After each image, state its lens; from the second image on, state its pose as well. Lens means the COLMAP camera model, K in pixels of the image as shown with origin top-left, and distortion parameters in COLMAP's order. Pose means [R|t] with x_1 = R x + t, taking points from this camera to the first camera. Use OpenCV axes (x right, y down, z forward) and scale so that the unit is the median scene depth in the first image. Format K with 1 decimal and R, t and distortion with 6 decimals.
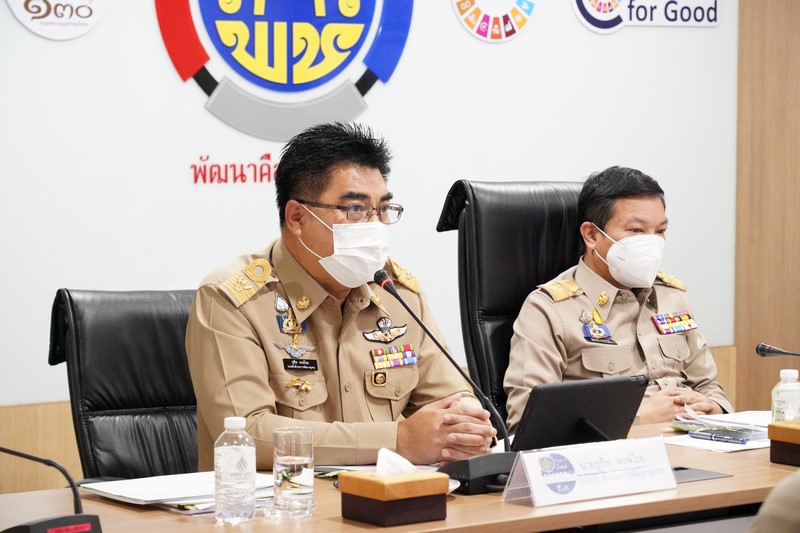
lens RADIAL K [[2389.3, 0, 400.0], [0, 2389.3, 266.5], [0, 0, 1]] dist [-0.023119, 1.766011]
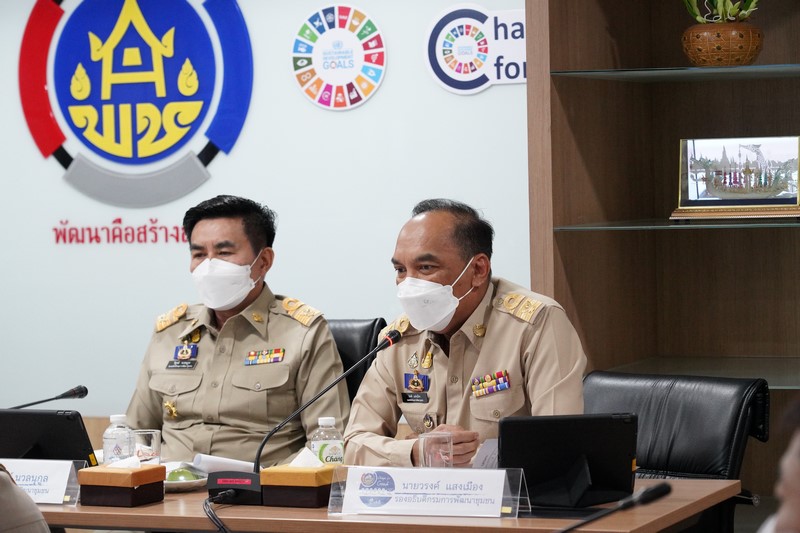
lens RADIAL K [[2389.3, 0, 400.0], [0, 2389.3, 266.5], [0, 0, 1]] dist [-0.023119, 1.766011]
pose [[0.513321, 0.017304, -0.858022, 0.994482], [-0.034553, 0.999403, -0.000516, -0.027653], [0.857501, 0.029913, 0.513612, 0.516471]]
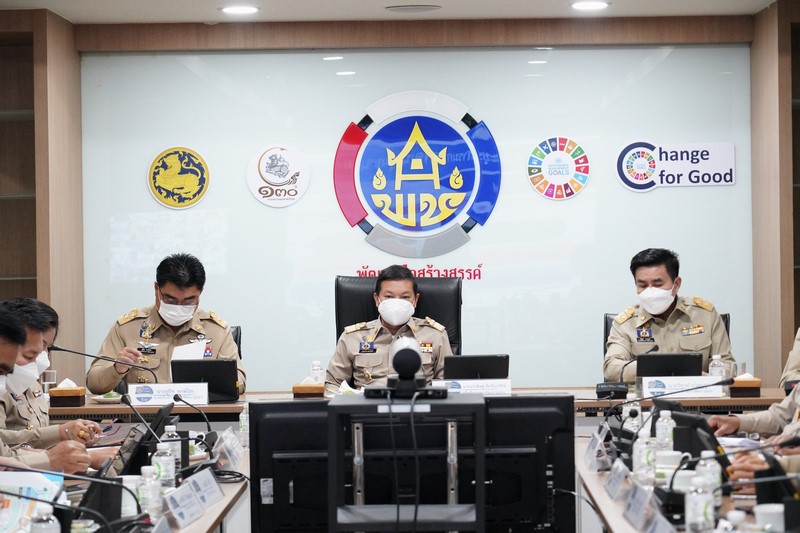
lens RADIAL K [[2389.3, 0, 400.0], [0, 2389.3, 266.5], [0, 0, 1]] dist [-0.023119, 1.766011]
pose [[0.802537, -0.009705, -0.596524, 1.030162], [-0.024981, 0.998444, -0.049852, 0.045818], [0.596080, 0.054910, 0.801046, -0.476108]]
